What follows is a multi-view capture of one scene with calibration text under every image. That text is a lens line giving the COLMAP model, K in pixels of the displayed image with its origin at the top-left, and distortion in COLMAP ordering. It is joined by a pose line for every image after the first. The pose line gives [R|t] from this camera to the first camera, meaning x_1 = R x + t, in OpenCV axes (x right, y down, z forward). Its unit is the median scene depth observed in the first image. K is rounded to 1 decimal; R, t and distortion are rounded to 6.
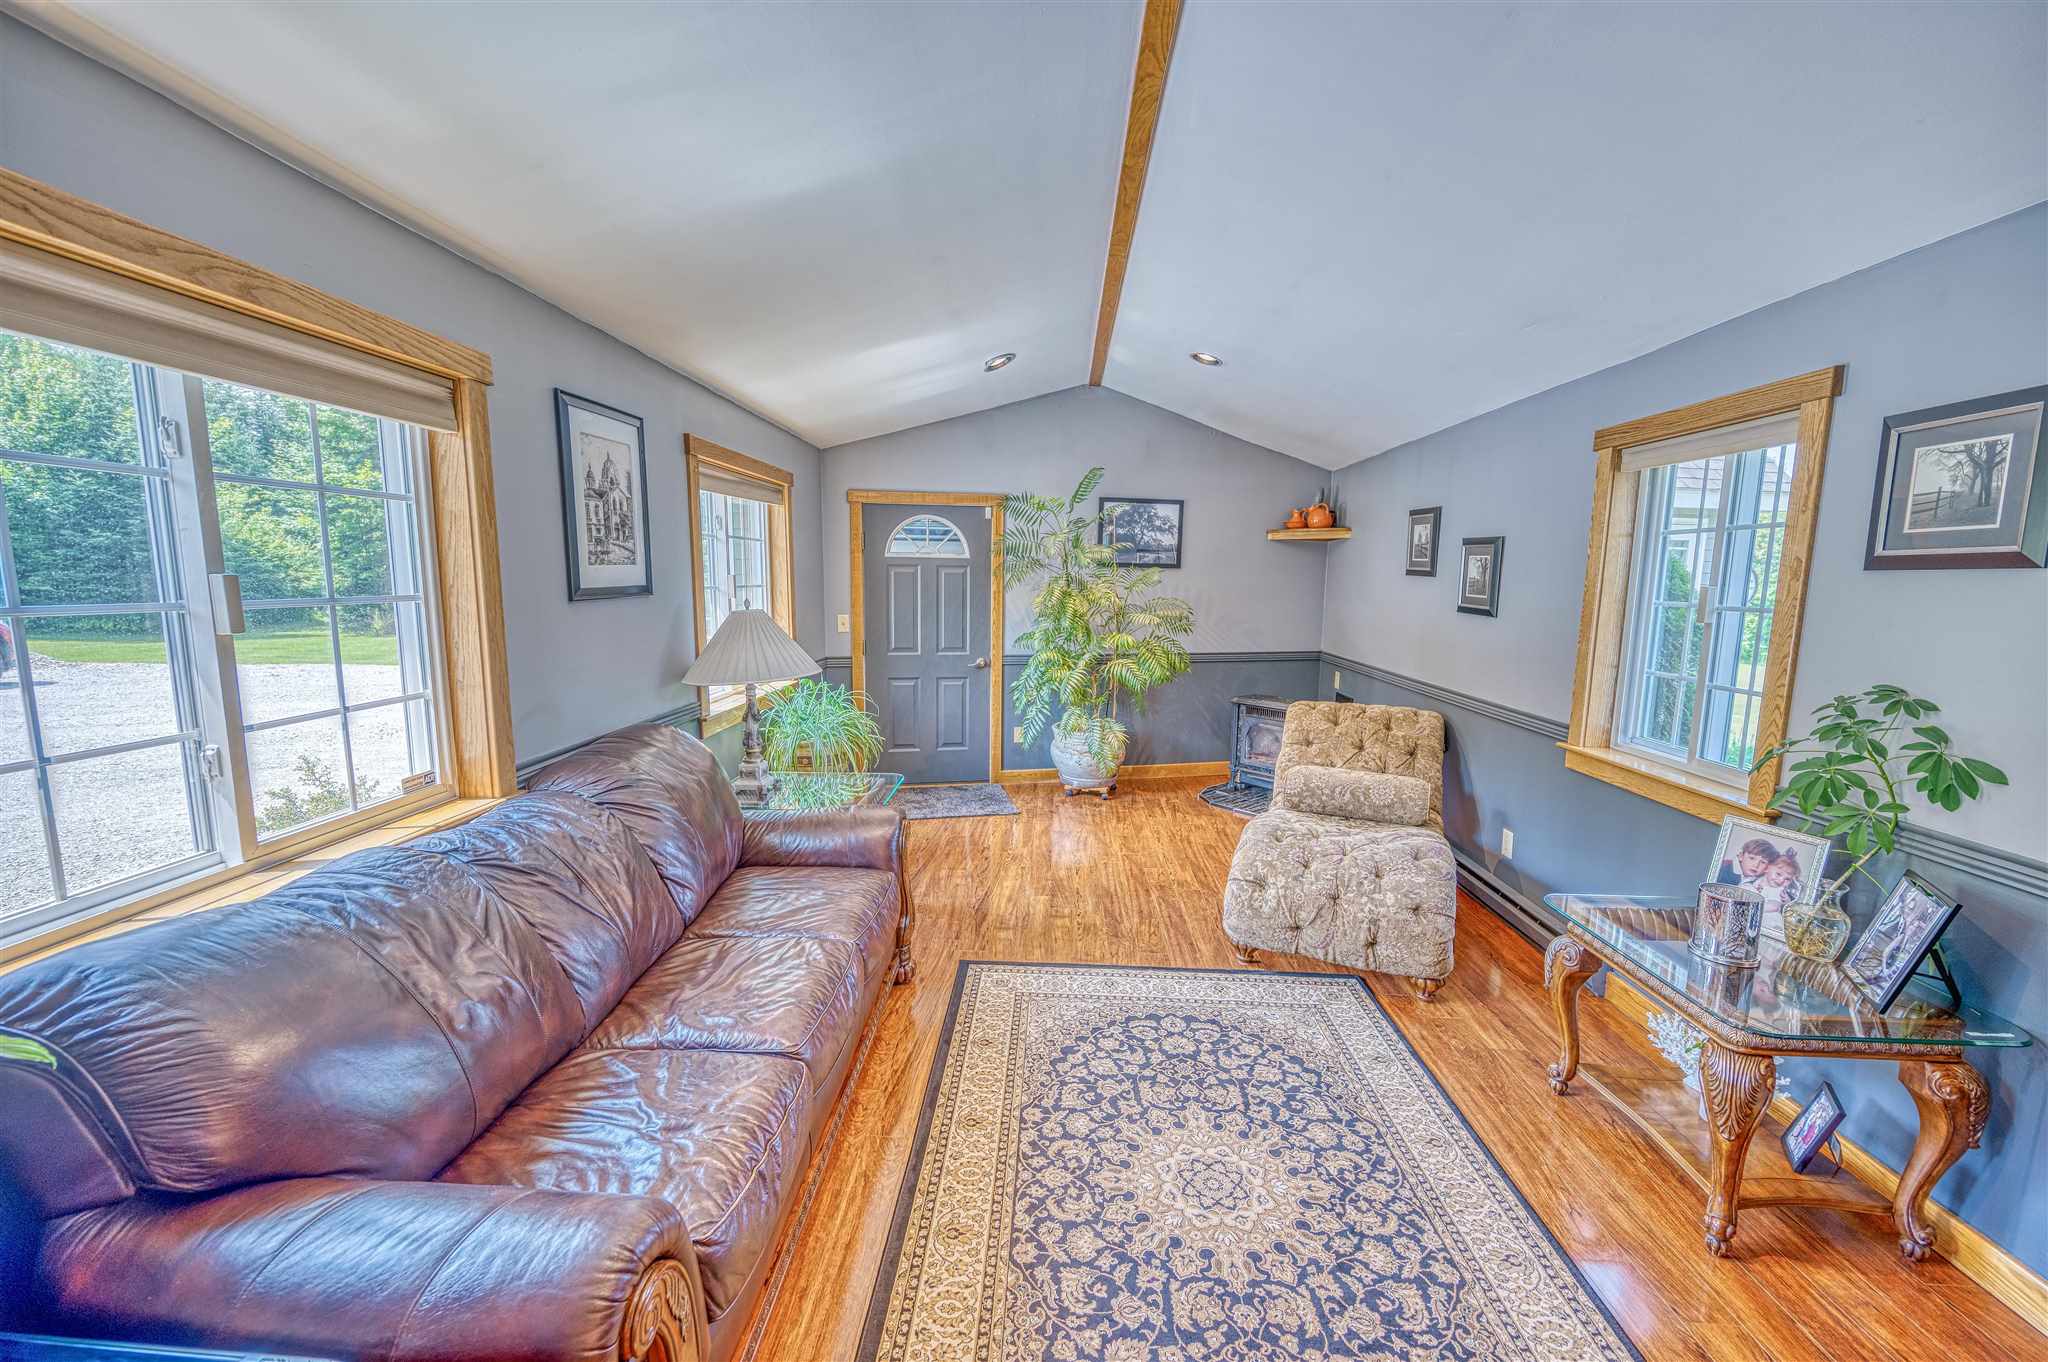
lens RADIAL K [[801.2, 0, 1022.5], [0, 801.2, 685.7], [0, 0, 1]] dist [-0.001830, -0.000534]
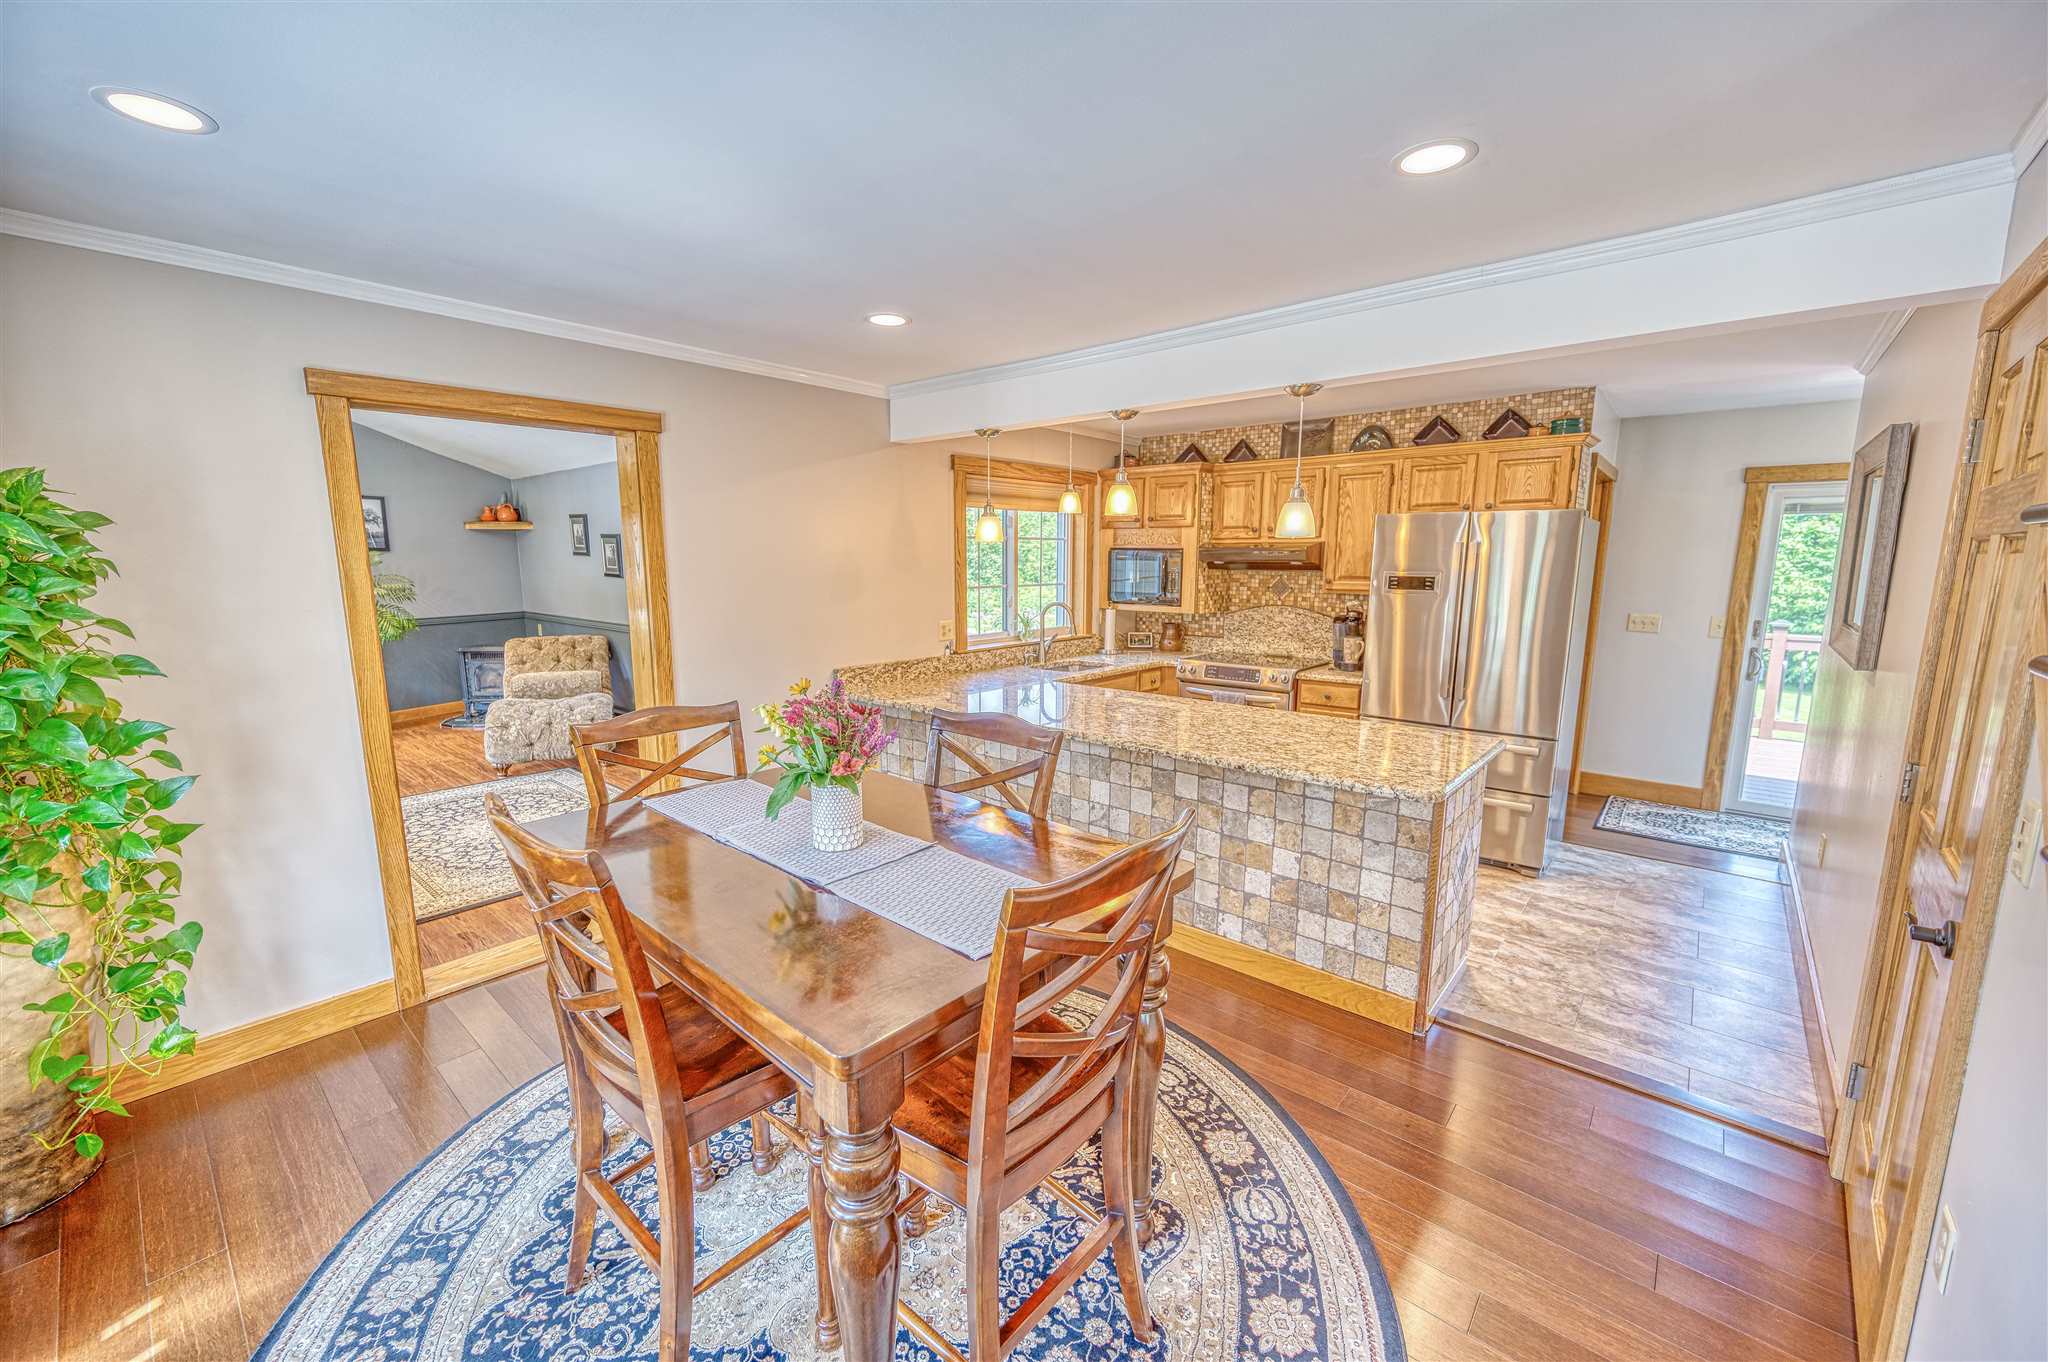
lens RADIAL K [[801.2, 0, 1022.1], [0, 801.2, 685.8], [0, 0, 1]] dist [-0.001830, -0.000534]
pose [[0.614538, -0.139253, 0.776500, -0.326521], [0.116076, 0.989545, 0.085594, 0.114881], [-0.780301, 0.037532, 0.624277, -0.905230]]
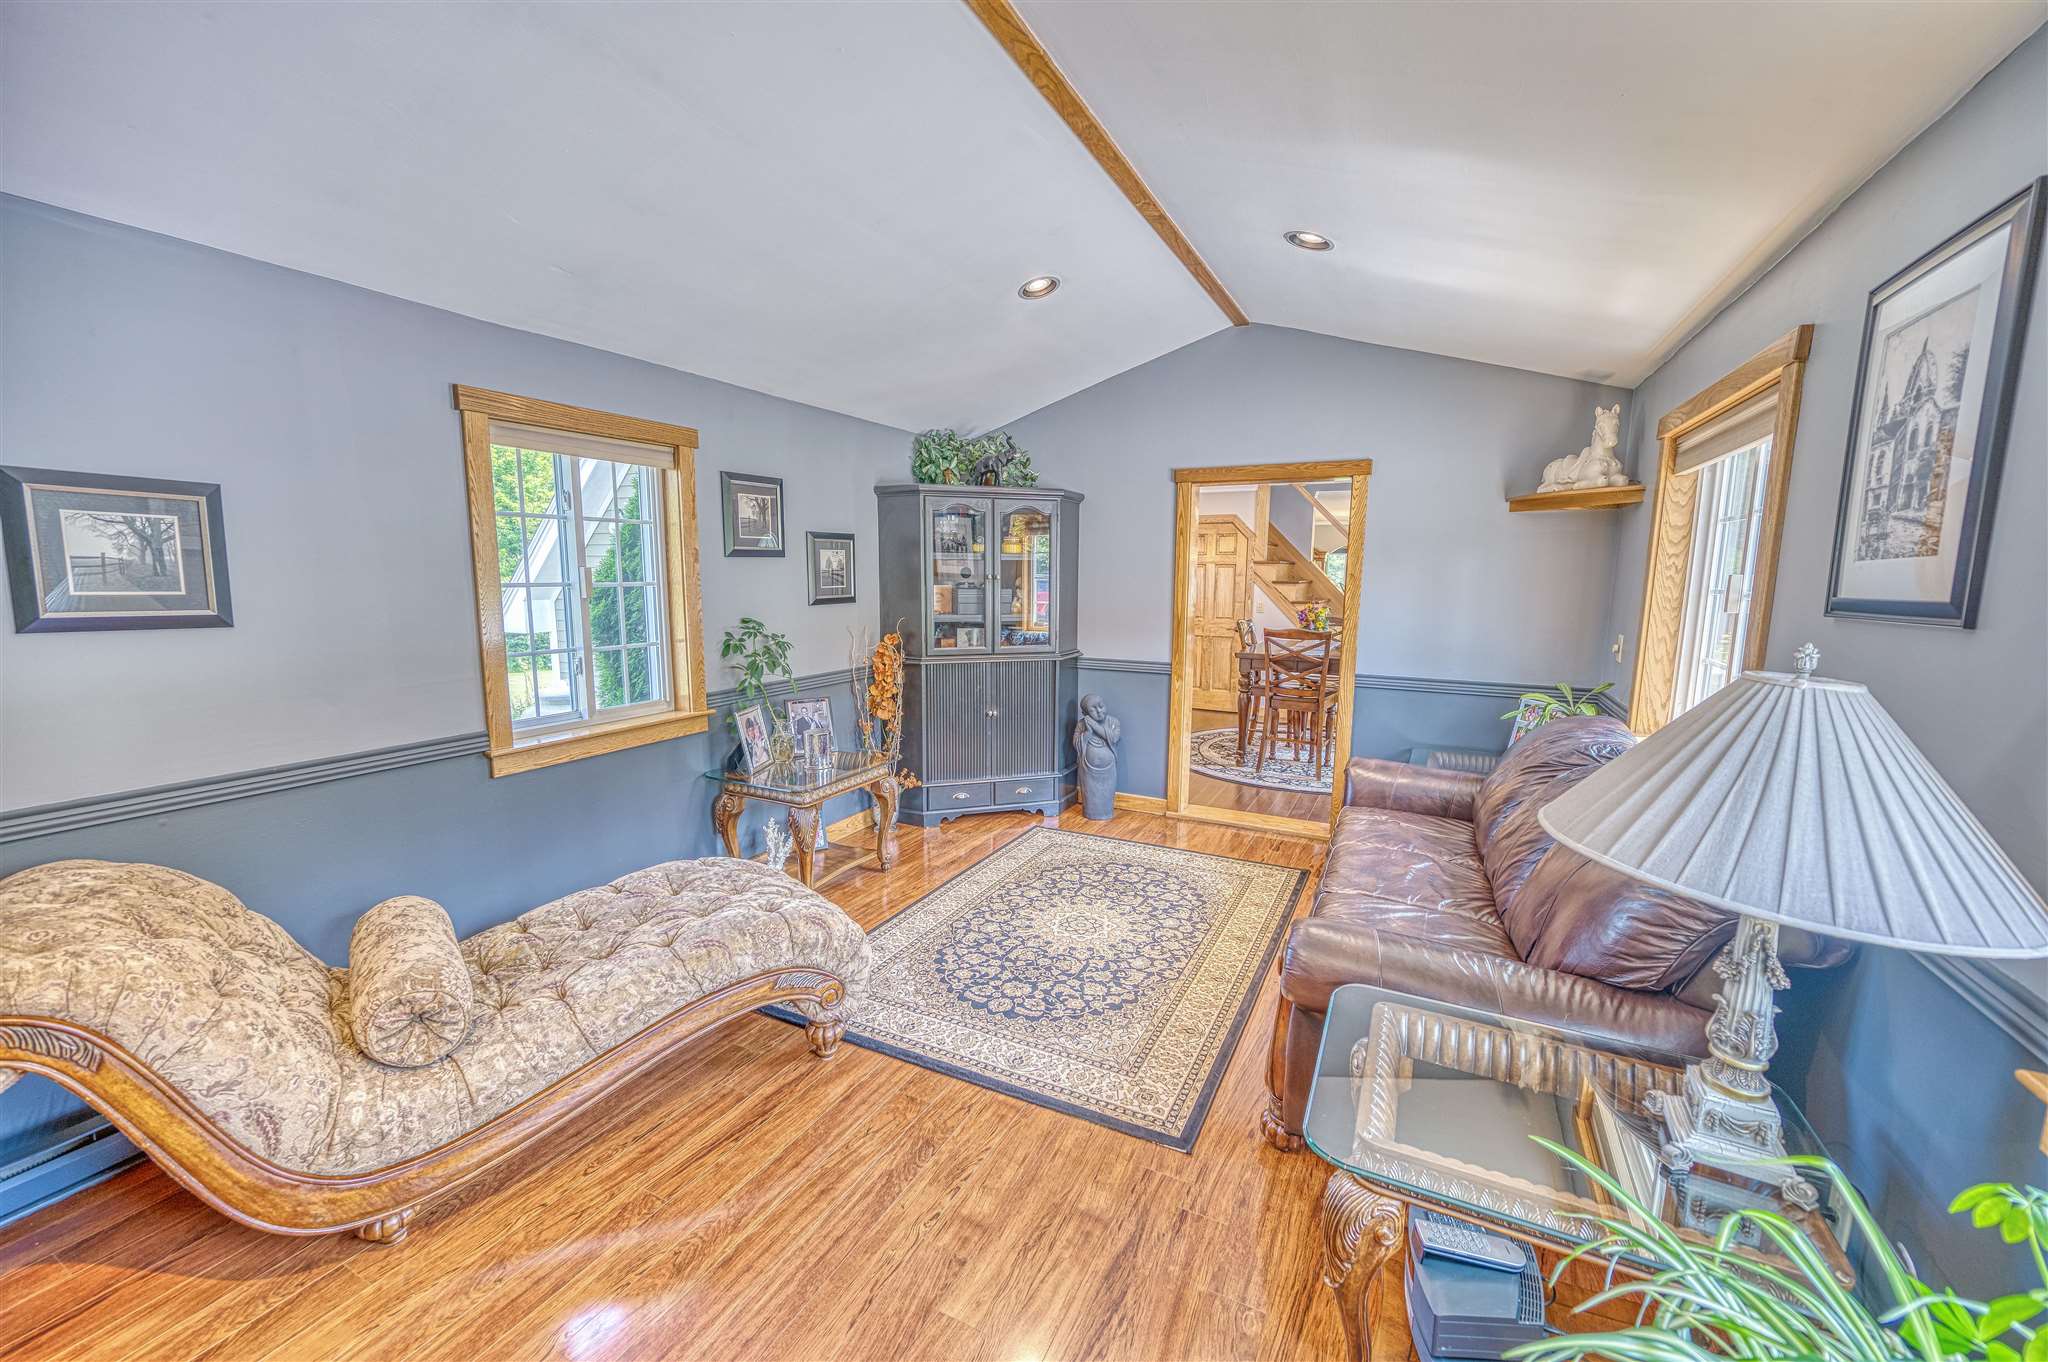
lens RADIAL K [[801.2, 0, 1019.5], [0, 801.2, 681.1], [0, 0, 1]] dist [-0.001830, -0.000534]
pose [[-0.909902, -0.073068, 0.408338, -0.169444], [0.042234, 0.962932, 0.266418, -0.188798], [-0.412668, 0.259660, -0.873088, 1.362737]]
